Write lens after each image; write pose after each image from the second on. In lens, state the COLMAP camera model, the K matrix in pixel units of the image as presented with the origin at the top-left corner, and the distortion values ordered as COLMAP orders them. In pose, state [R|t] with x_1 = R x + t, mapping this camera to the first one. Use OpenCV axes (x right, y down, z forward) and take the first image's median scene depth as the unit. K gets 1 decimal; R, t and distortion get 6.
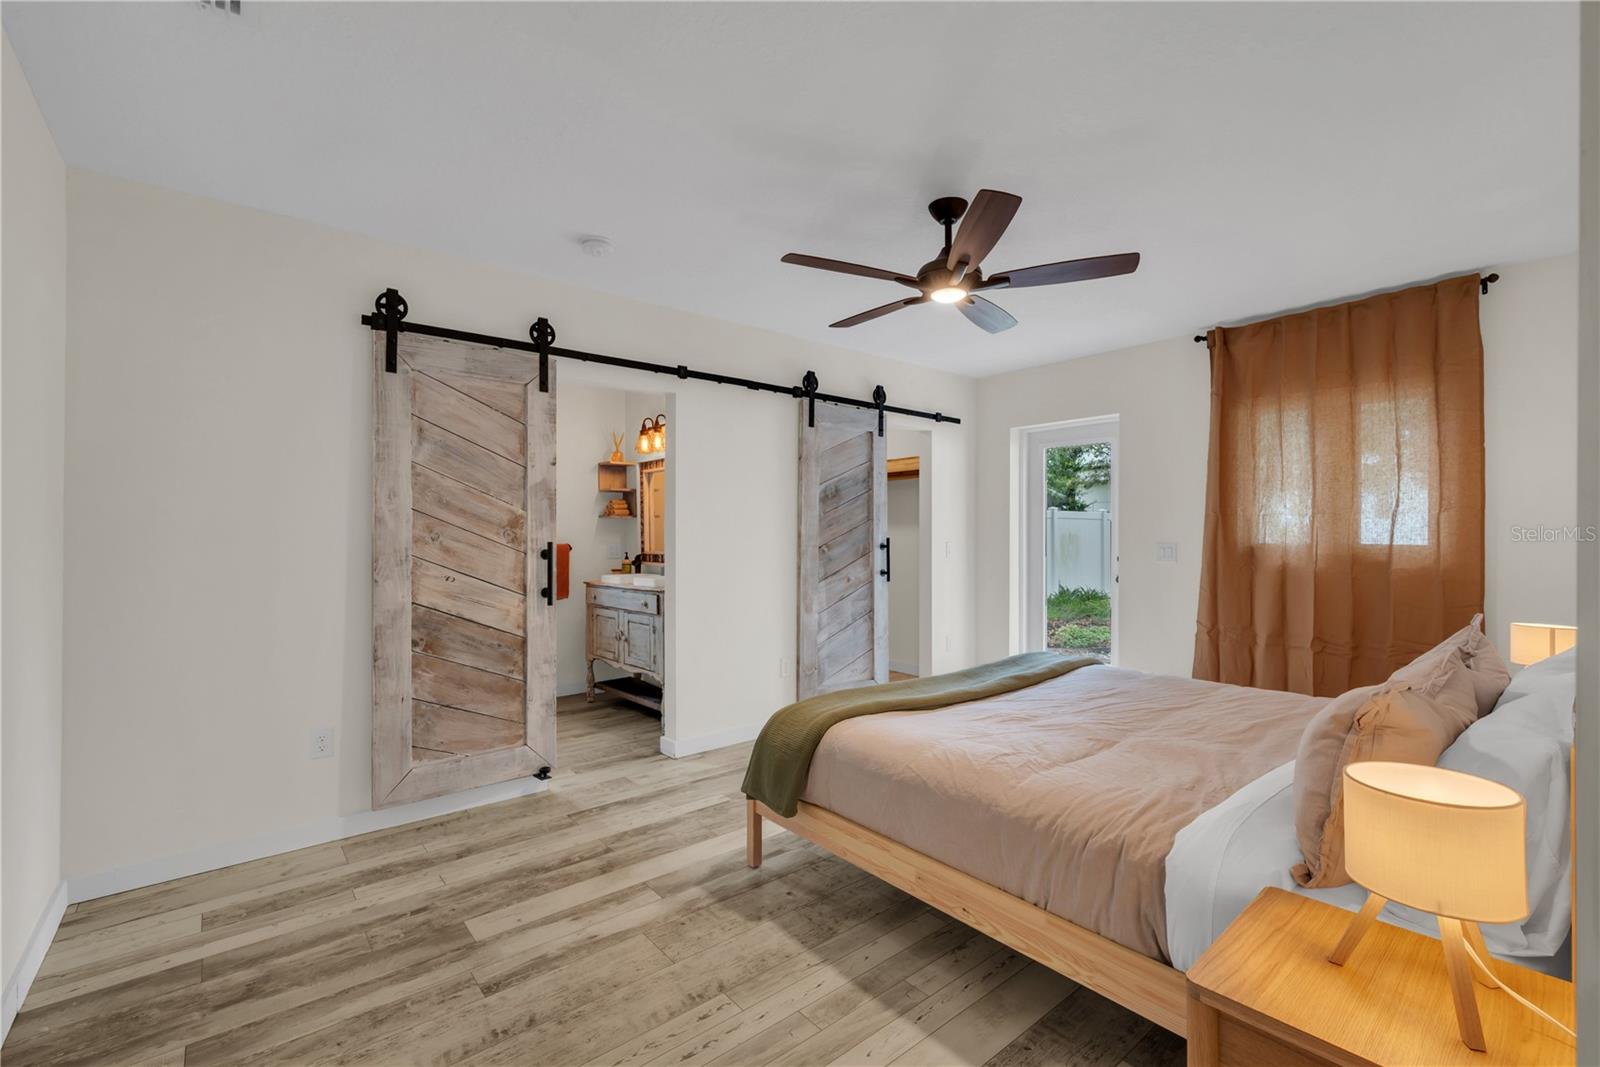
lens RADIAL K [[679.7, 0, 800.0], [0, 679.7, 533.5], [0, 0, 1]] dist [-0.001465, 0.000031]
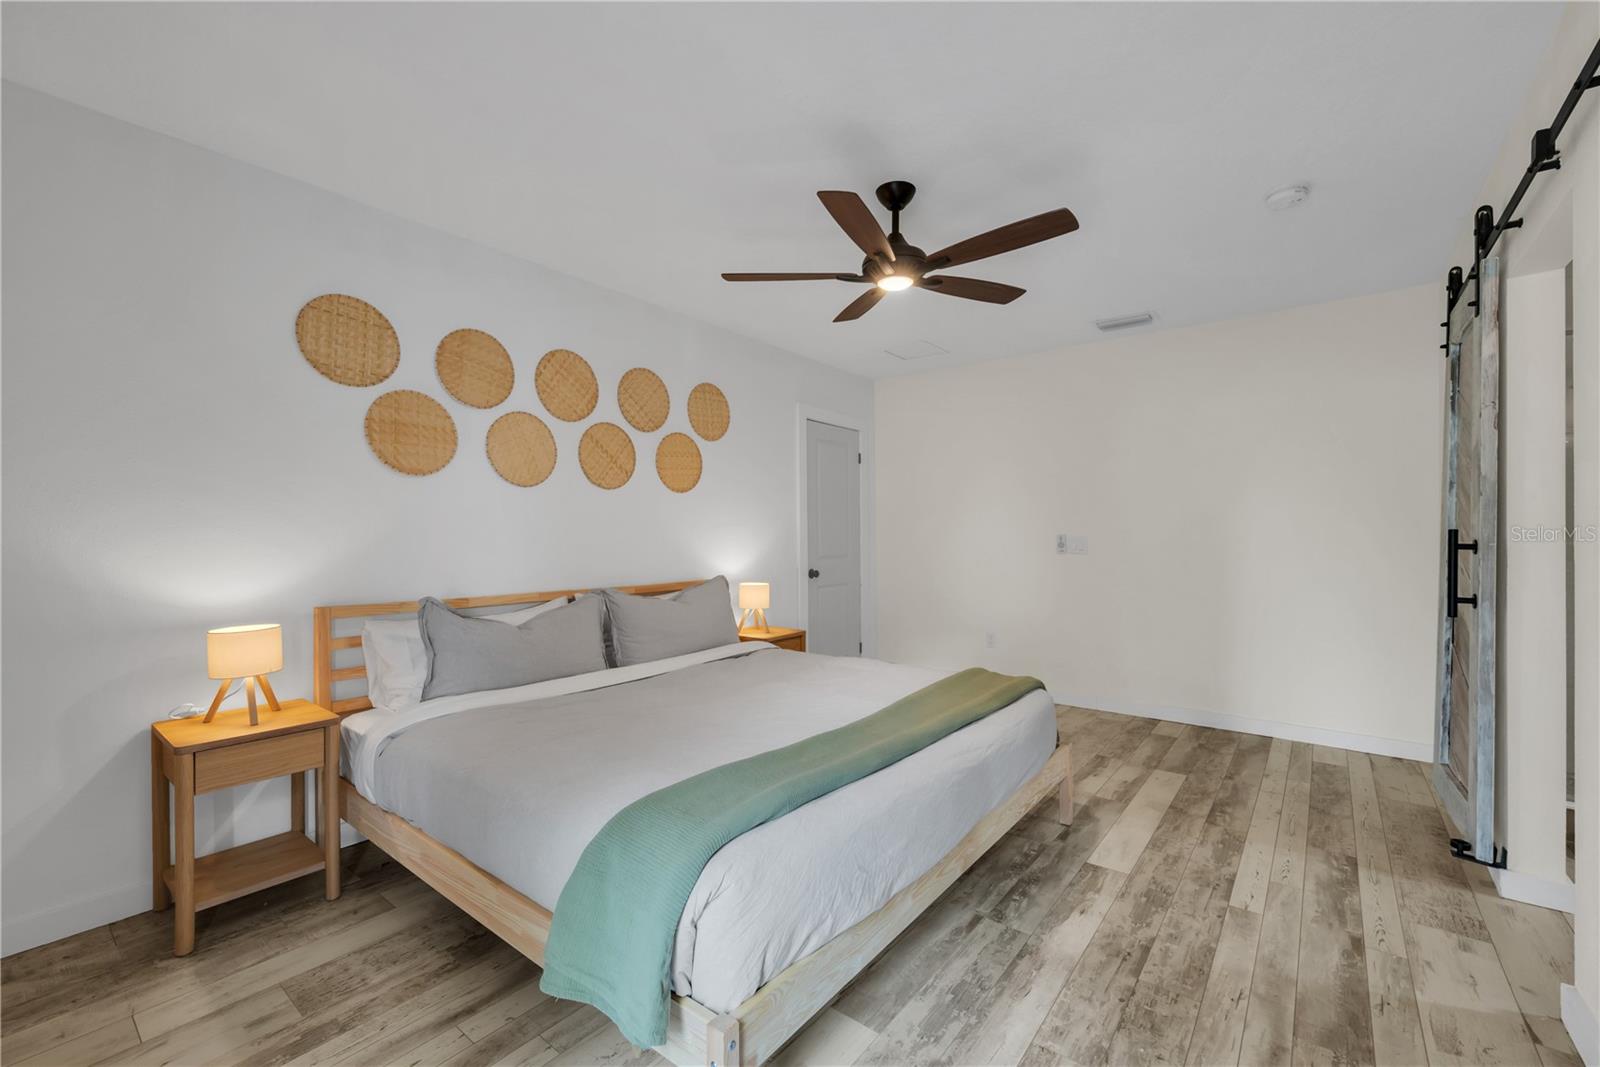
lens RADIAL K [[679.7, 0, 800.0], [0, 679.7, 533.5], [0, 0, 1]] dist [-0.001465, 0.000031]
pose [[-0.976002, 0.006374, -0.217666, 0.424273], [0.006457, 0.999979, 0.000330, 0.015846], [0.217664, -0.001083, -0.976023, 1.438018]]
